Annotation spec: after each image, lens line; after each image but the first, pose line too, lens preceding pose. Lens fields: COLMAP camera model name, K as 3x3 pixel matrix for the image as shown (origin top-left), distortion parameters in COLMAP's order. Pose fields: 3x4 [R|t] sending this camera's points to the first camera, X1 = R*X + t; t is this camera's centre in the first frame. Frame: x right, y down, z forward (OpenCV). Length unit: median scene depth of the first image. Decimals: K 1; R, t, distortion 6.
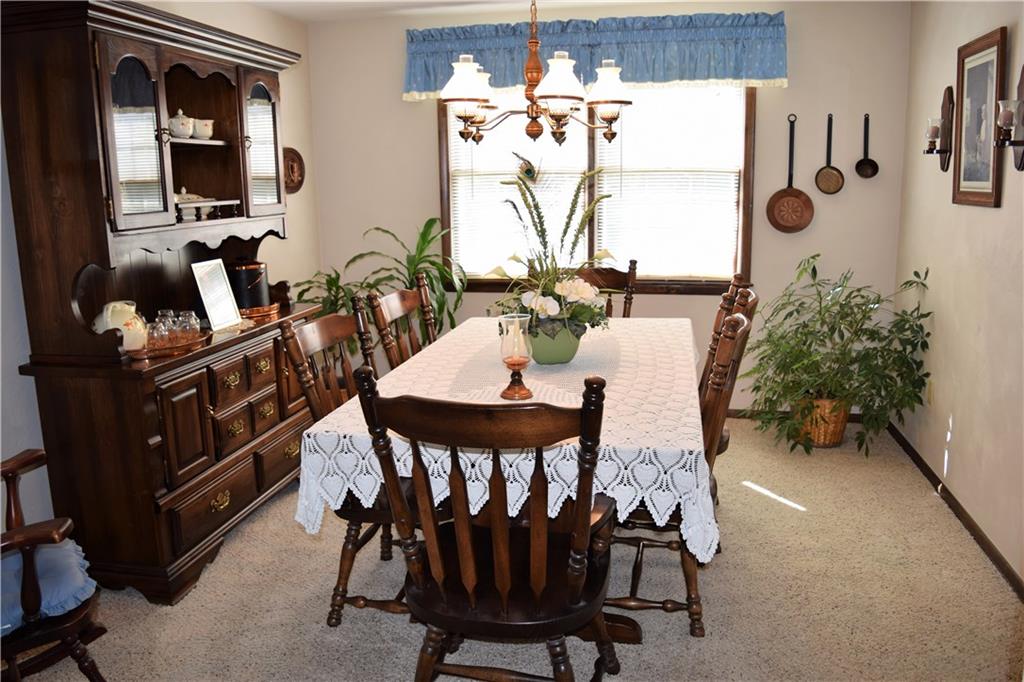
lens RADIAL K [[802.5, 0, 512.0], [0, 802.5, 341.0], [0, 0, 1]] dist [-0.066946, -0.000587]
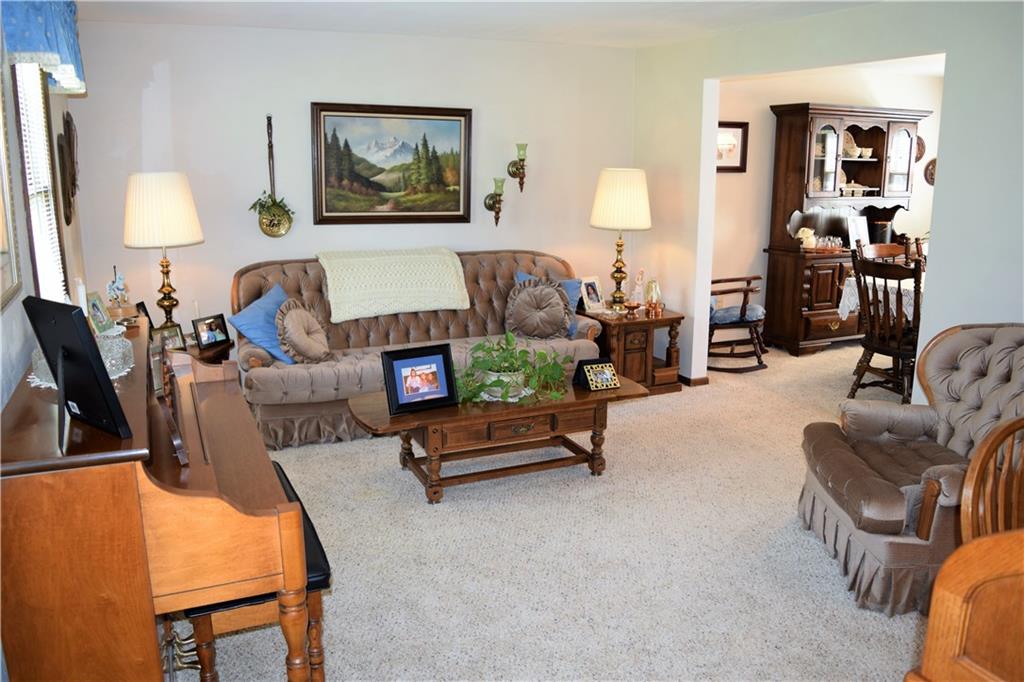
lens RADIAL K [[802.5, 0, 512.0], [0, 802.5, 341.0], [0, 0, 1]] dist [-0.066946, -0.000587]
pose [[0.581229, 0.190184, -0.791204, 0.920569], [-0.172311, 0.979021, 0.108748, 0.172721], [0.795288, 0.073126, 0.601806, -1.090481]]
